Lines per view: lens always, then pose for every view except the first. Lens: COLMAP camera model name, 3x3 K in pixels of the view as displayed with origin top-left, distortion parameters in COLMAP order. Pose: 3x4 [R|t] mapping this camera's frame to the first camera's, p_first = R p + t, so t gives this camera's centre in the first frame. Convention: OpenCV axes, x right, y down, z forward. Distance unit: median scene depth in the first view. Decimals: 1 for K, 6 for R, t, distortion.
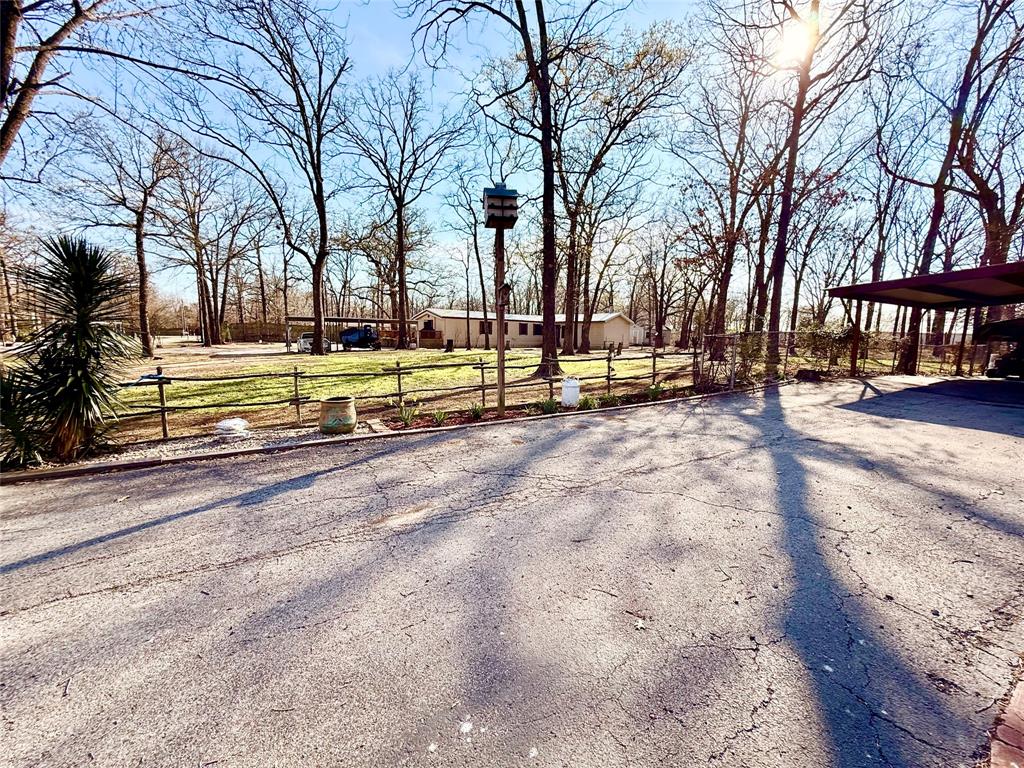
lens RADIAL K [[408.2, 0, 517.0], [0, 408.2, 383.8], [0, 0, 1]] dist [-0.000842, -0.000433]
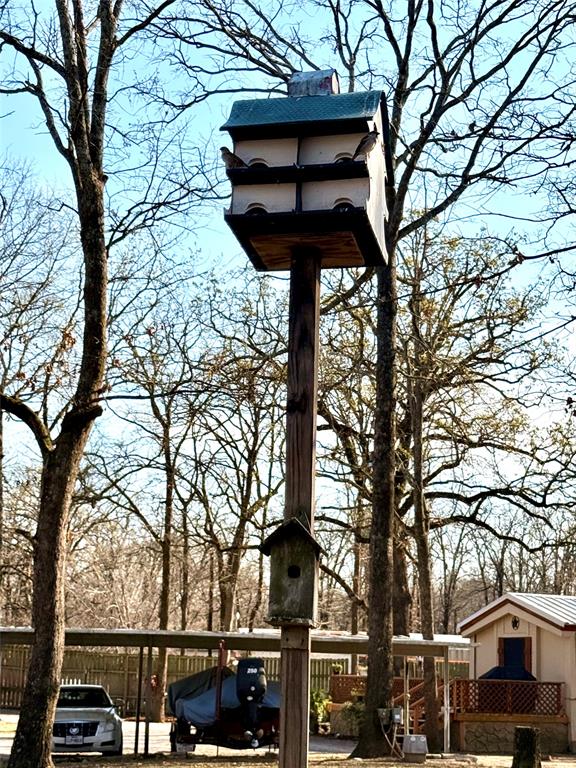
lens RADIAL K [[1530.3, 0, 286.8], [0, 1530.3, 382.5], [0, 0, 1]] dist [0.262510, 0.000000]
pose [[0.919942, -0.058758, -0.387626, 0.055403], [-0.063202, 0.953548, -0.294538, -0.019092], [0.386926, 0.295456, 0.873495, 0.068979]]
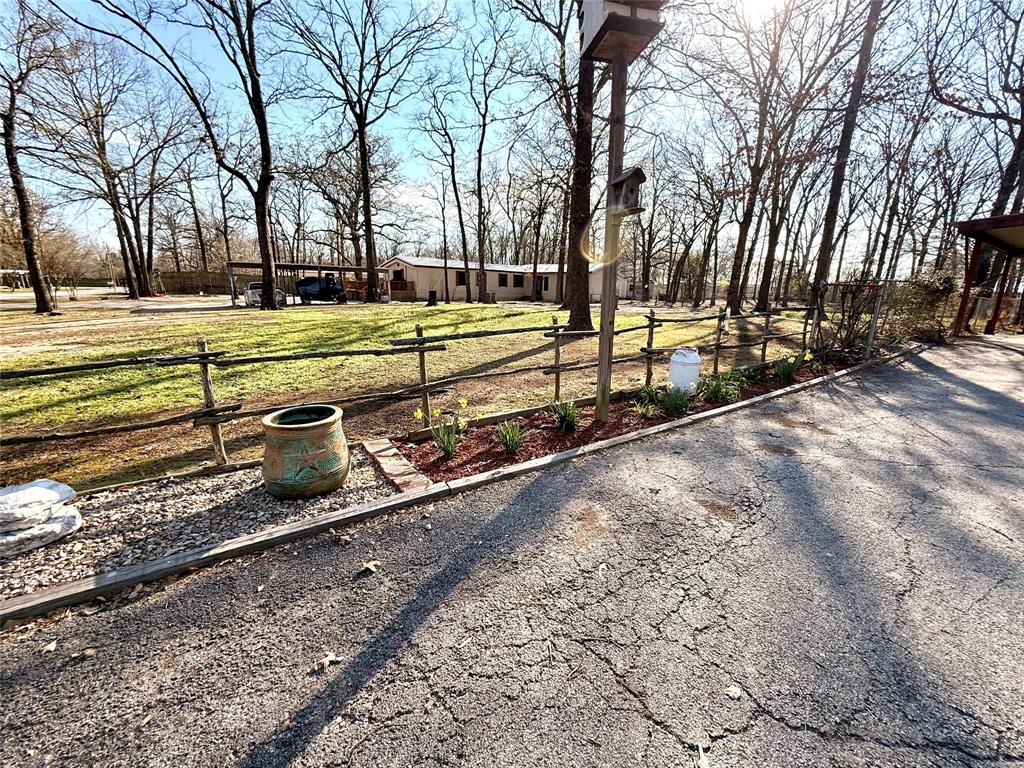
lens RADIAL K [[408.2, 0, 516.6], [0, 408.2, 384.7], [0, 0, 1]] dist [-0.000842, -0.000433]
pose [[0.996997, -0.014140, 0.076142, -0.045305], [0.005425, 0.993527, 0.113463, -0.008406], [-0.077253, -0.112709, 0.990620, 0.102337]]
